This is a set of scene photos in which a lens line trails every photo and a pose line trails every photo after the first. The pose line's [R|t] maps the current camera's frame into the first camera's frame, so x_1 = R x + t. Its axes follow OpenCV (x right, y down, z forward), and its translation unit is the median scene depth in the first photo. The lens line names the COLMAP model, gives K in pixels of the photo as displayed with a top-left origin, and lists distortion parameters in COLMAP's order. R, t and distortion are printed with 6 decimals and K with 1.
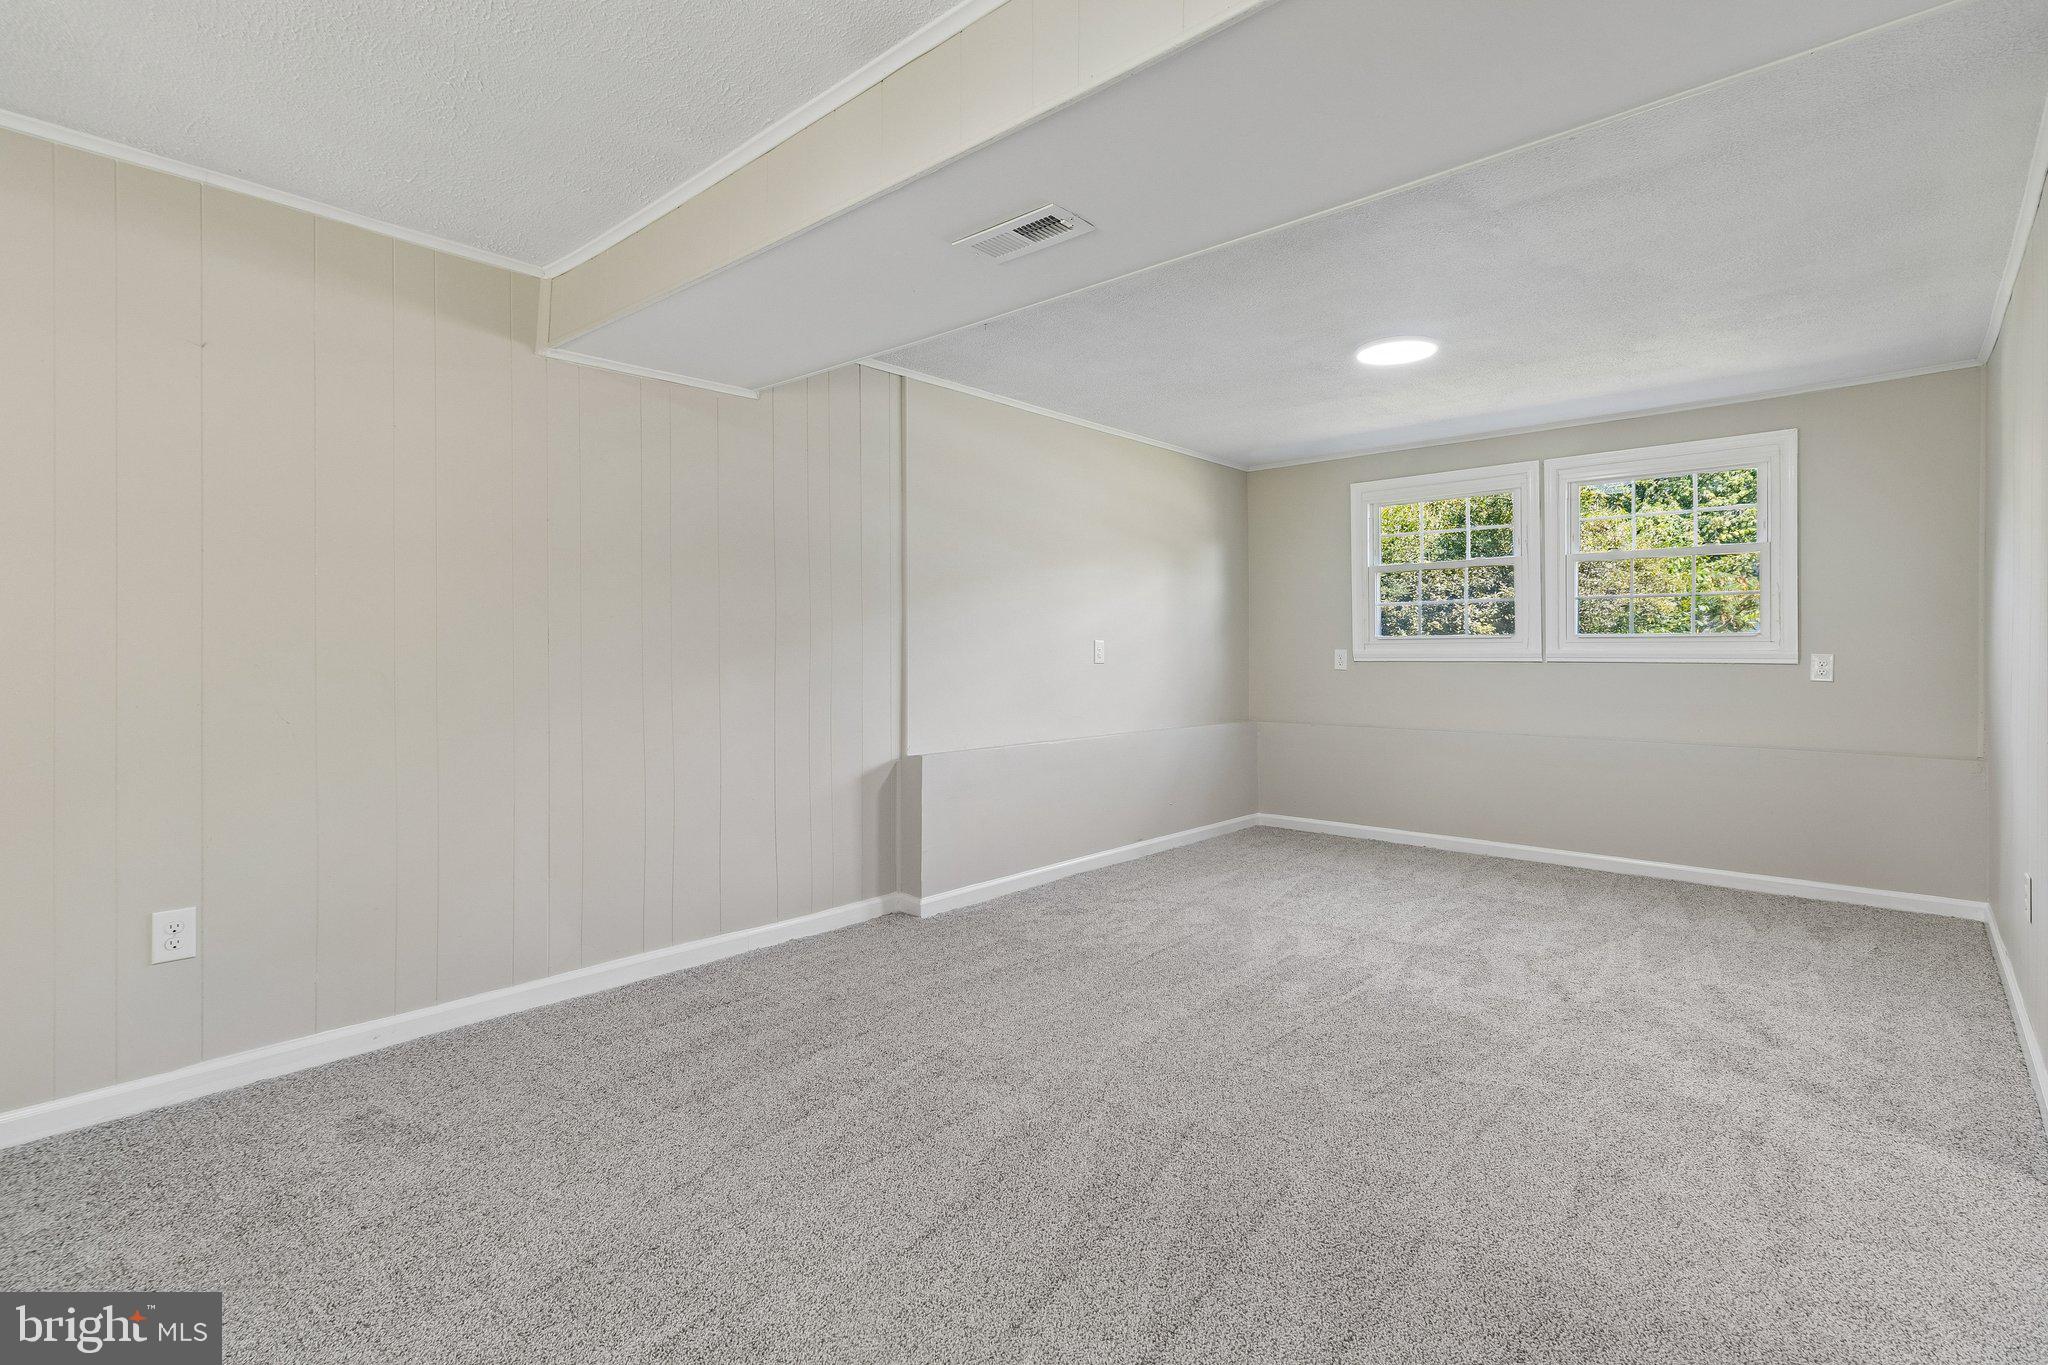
lens RADIAL K [[962.0, 0, 1008.5], [0, 962.0, 638.2], [0, 0, 1]] dist [0.004979, 0.000563]
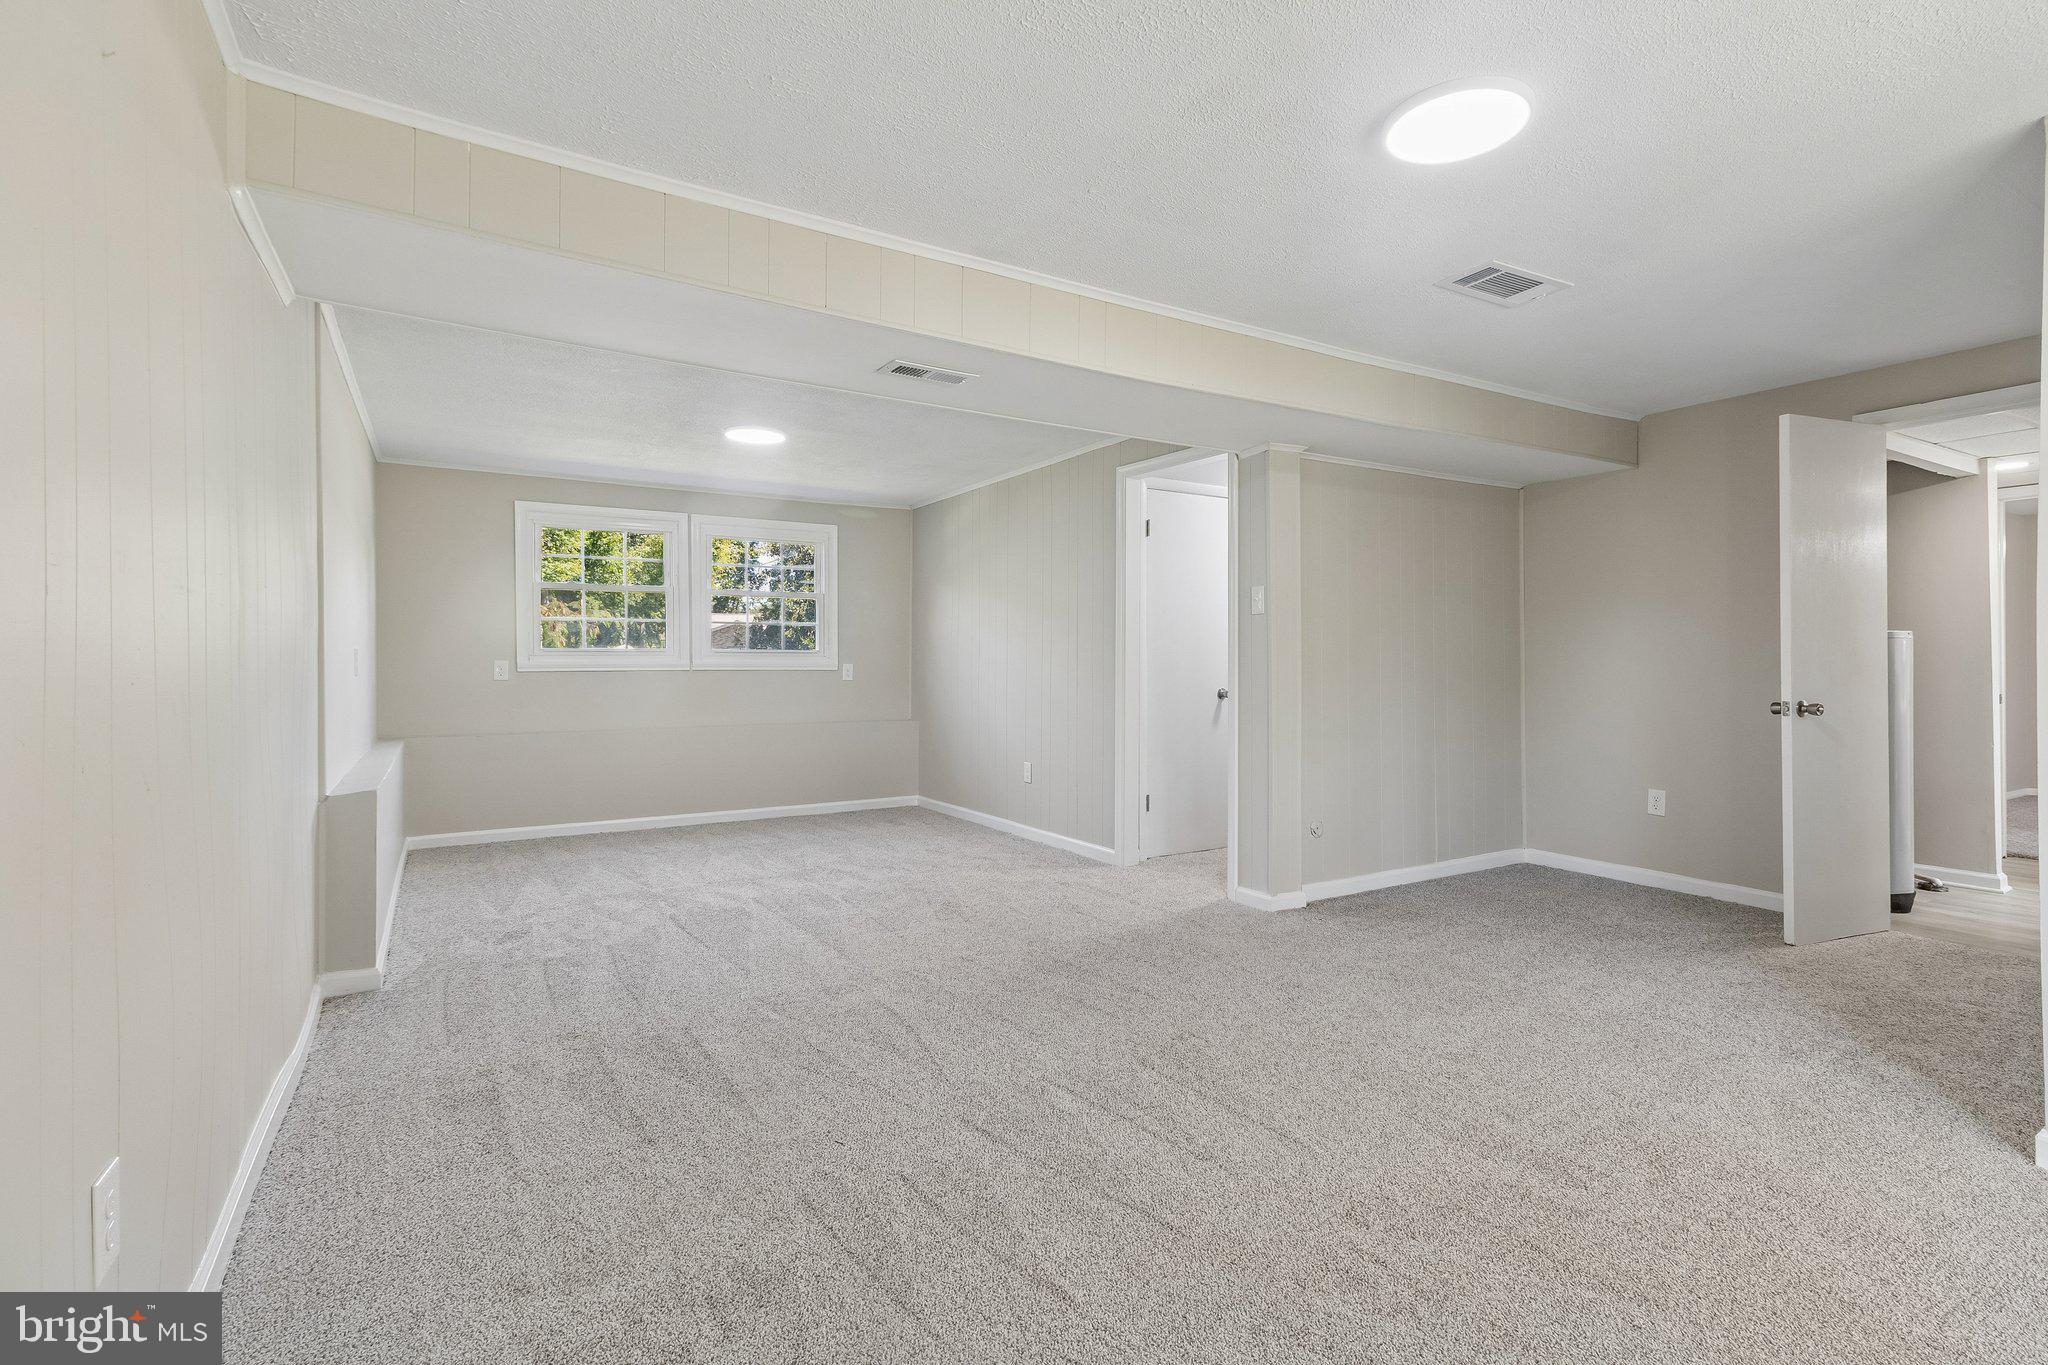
lens RADIAL K [[978.7, 0, 1044.4], [0, 978.7, 654.2], [0, 0, 1]] dist [0.002614, 0.000125]
pose [[0.270222, 0.006483, 0.962776, -0.649341], [-0.016572, 0.999861, -0.002082, -0.002451], [-0.962655, -0.015392, 0.270292, 0.201121]]
